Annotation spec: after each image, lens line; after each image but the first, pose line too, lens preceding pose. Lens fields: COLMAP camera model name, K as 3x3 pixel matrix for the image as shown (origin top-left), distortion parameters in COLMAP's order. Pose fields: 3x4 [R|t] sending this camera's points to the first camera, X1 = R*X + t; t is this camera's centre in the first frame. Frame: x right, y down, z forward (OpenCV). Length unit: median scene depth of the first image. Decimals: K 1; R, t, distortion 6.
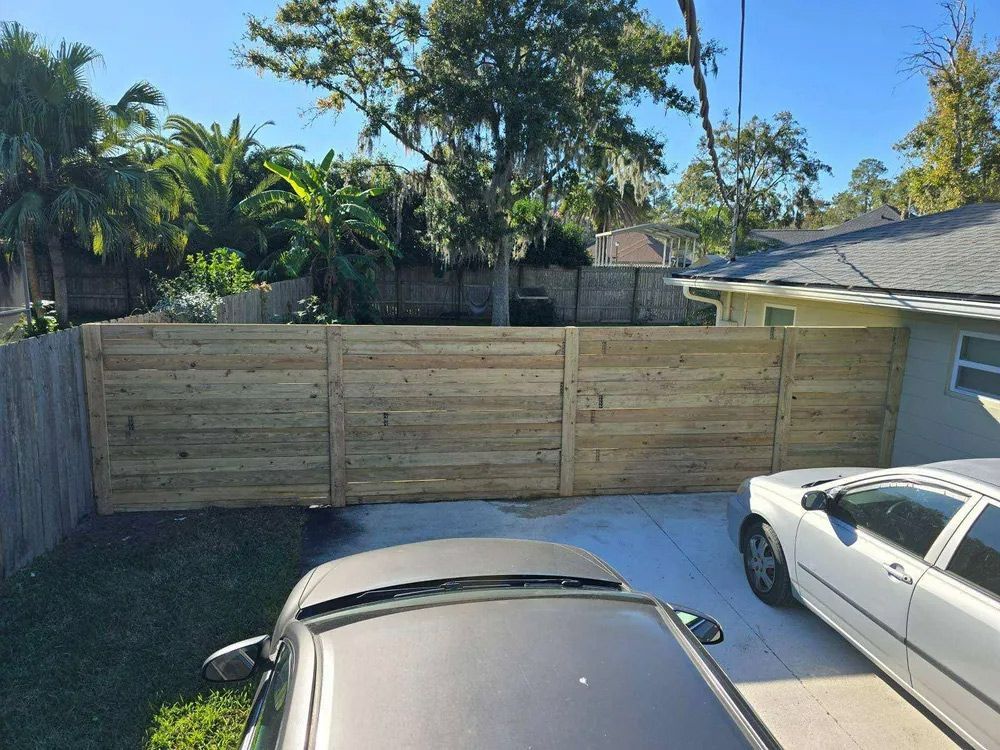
lens RADIAL K [[736.1, 0, 500.0], [0, 736.1, 375.0], [0, 0, 1]] dist [0.053578, 0.002570]
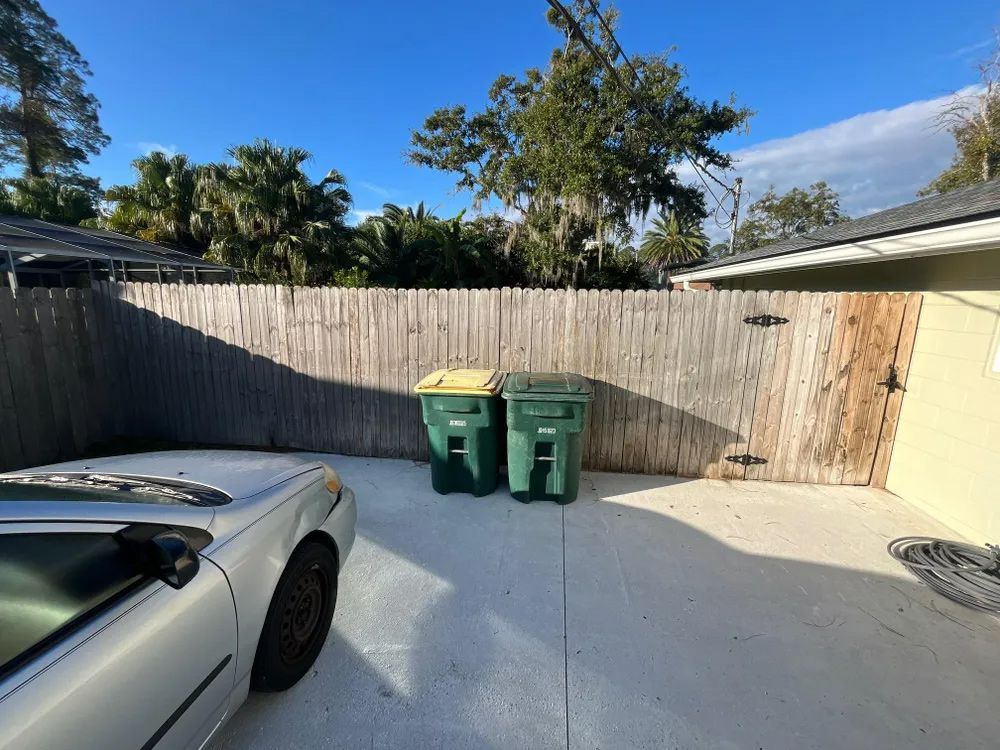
lens RADIAL K [[403.3, 0, 500.0], [0, 403.3, 375.0], [0, 0, 1]] dist [-0.002082, -0.000260]
pose [[0.950860, 0.048337, -0.305826, 0.264133], [-0.045652, 0.998830, 0.015929, 0.042722], [0.306238, -0.001185, 0.951954, 0.484337]]
